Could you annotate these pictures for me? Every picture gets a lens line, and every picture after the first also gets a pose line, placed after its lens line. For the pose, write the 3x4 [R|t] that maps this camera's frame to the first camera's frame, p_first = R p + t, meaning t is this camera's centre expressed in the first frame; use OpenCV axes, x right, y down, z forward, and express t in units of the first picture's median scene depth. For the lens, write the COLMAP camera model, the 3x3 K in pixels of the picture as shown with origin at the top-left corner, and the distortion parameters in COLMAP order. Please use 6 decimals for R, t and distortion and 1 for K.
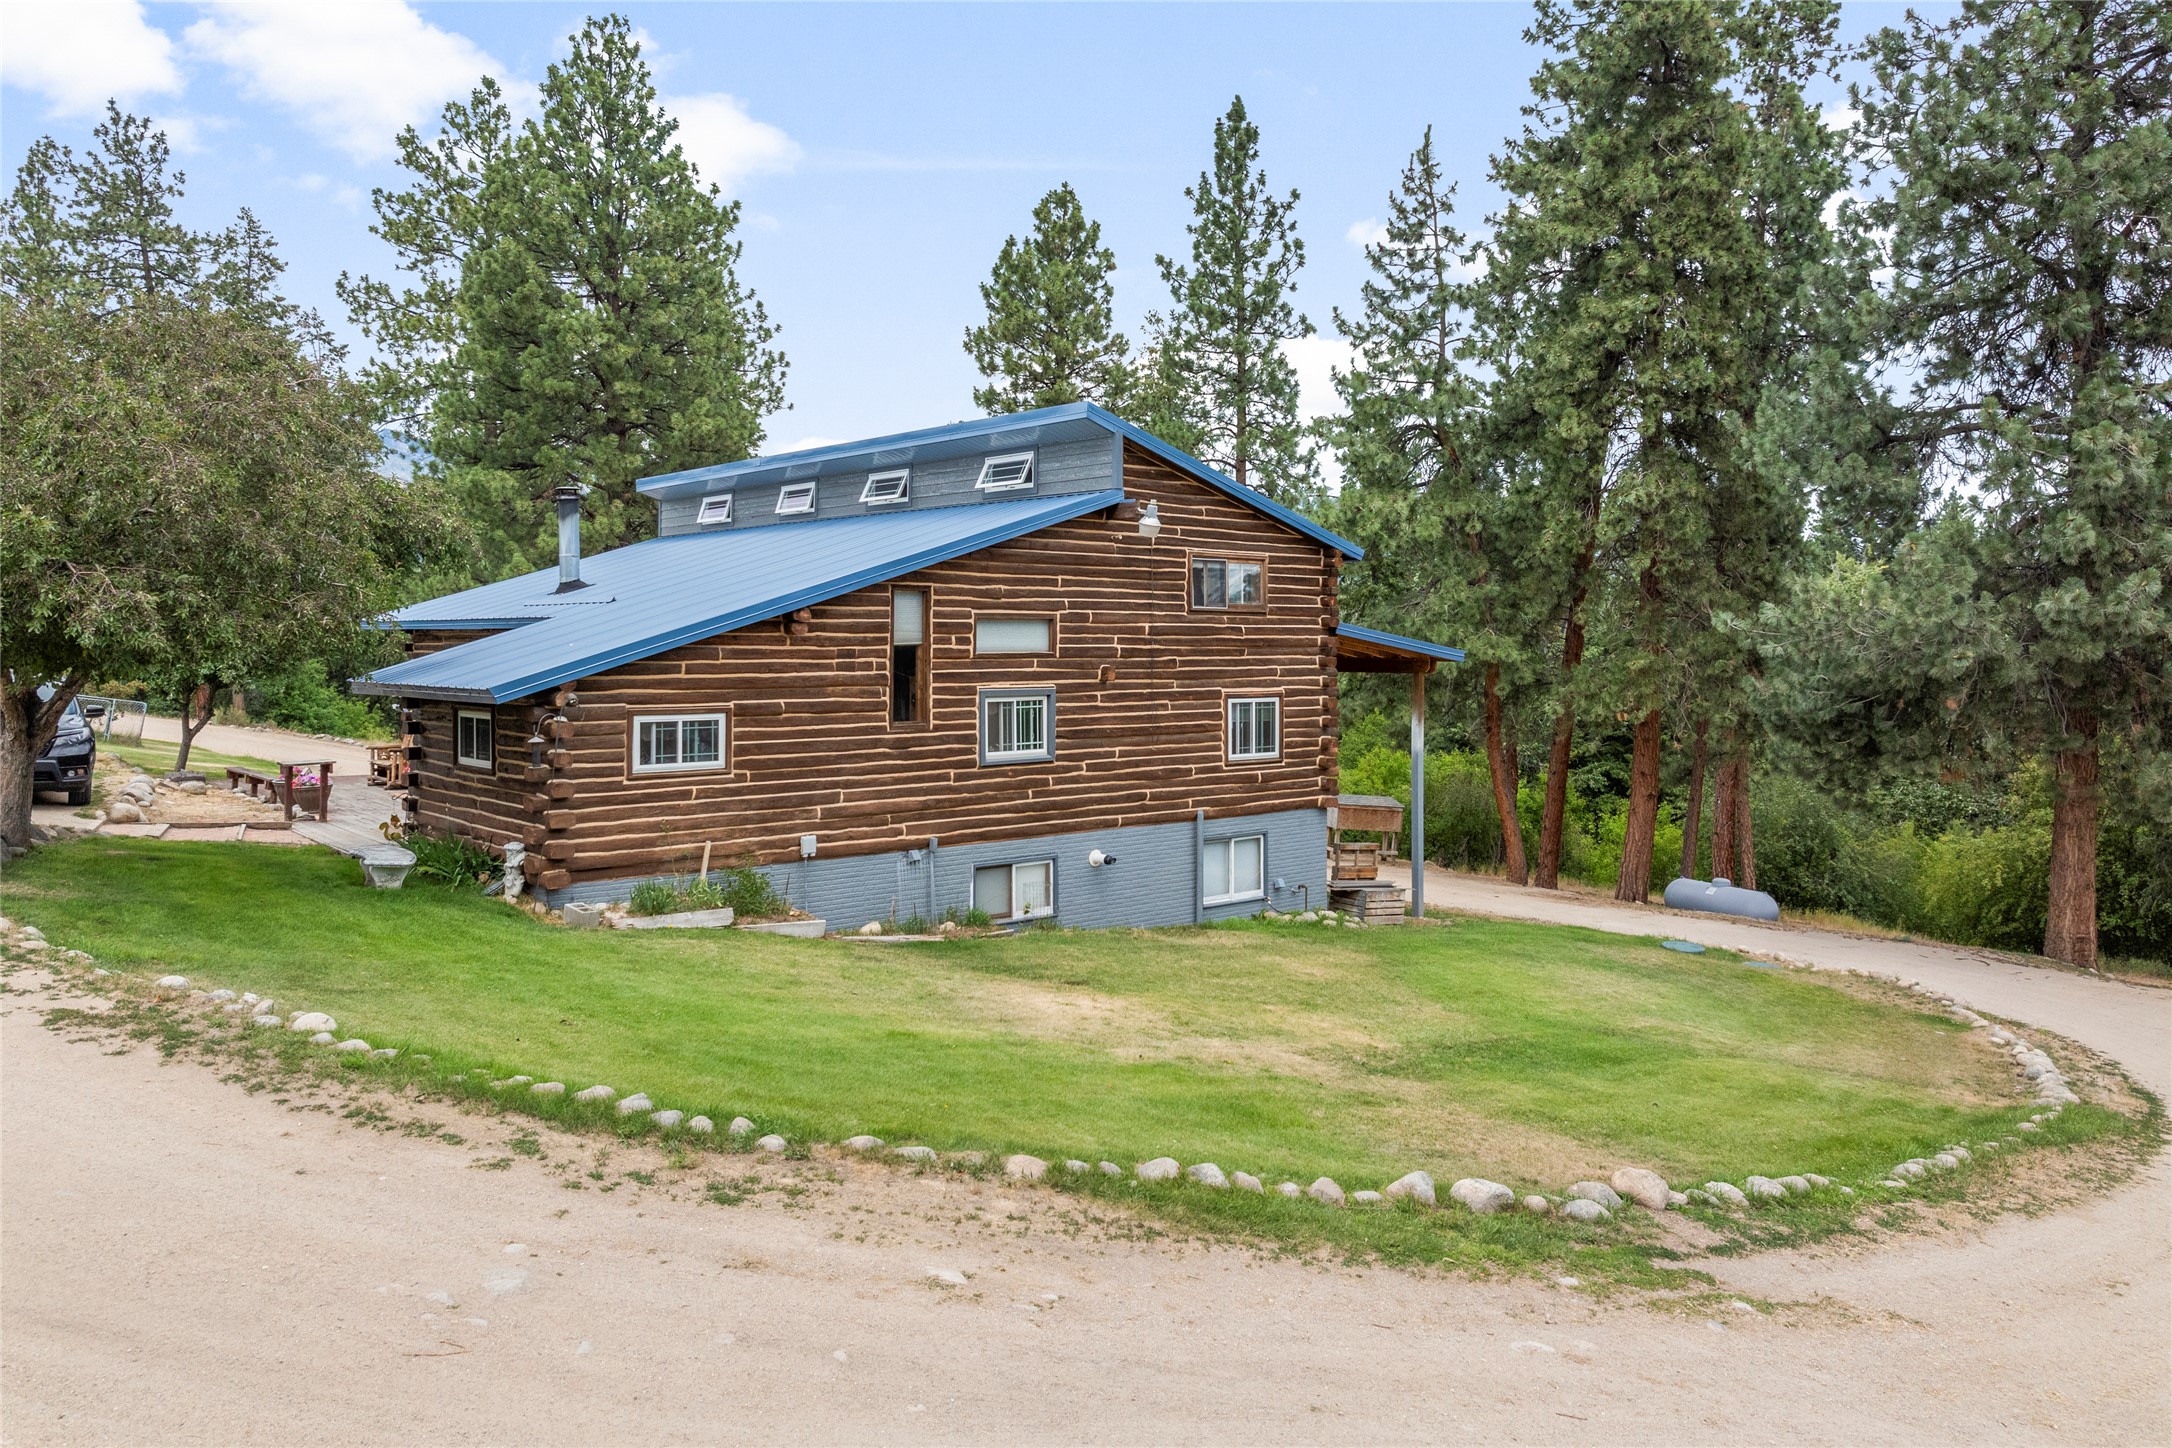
lens RADIAL K [[1582.6, 0, 1083.5], [0, 1582.6, 729.1], [0, 0, 1]] dist [-0.034691, 0.013257]
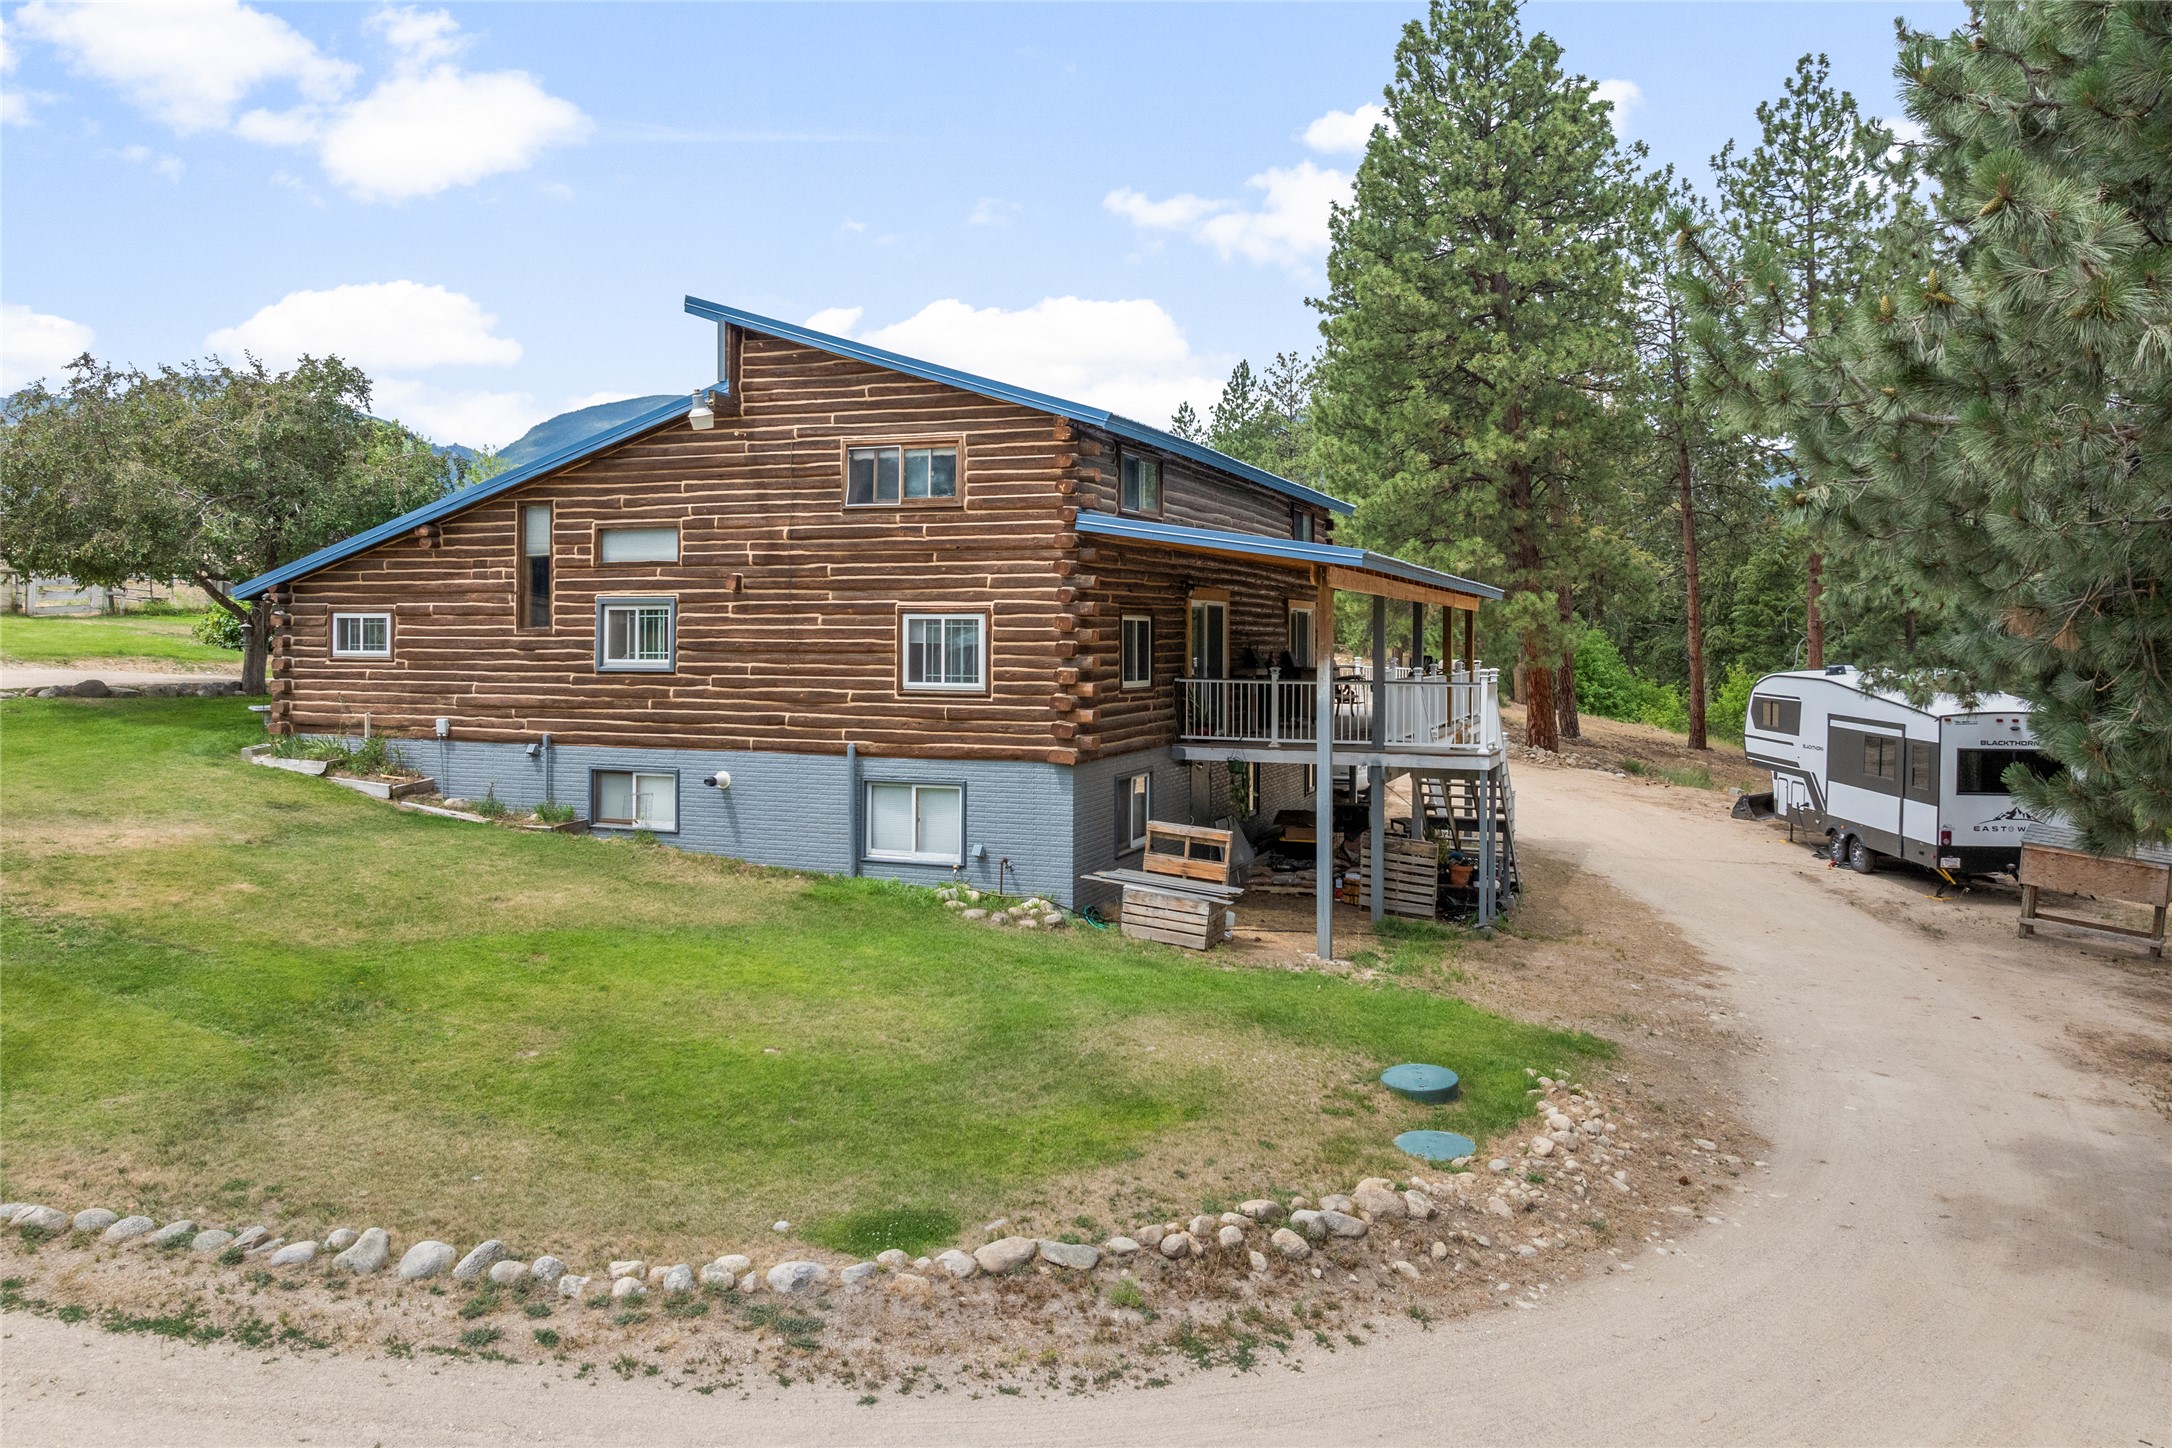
lens RADIAL K [[1582.6, 0, 1071.2], [0, 1582.6, 716.1], [0, 0, 1]] dist [-0.034691, 0.013257]
pose [[0.456068, 0.038885, -0.889095, 0.960272], [-0.058821, 0.998177, 0.013484, 0.019541], [0.887999, 0.046148, 0.457524, 0.778506]]
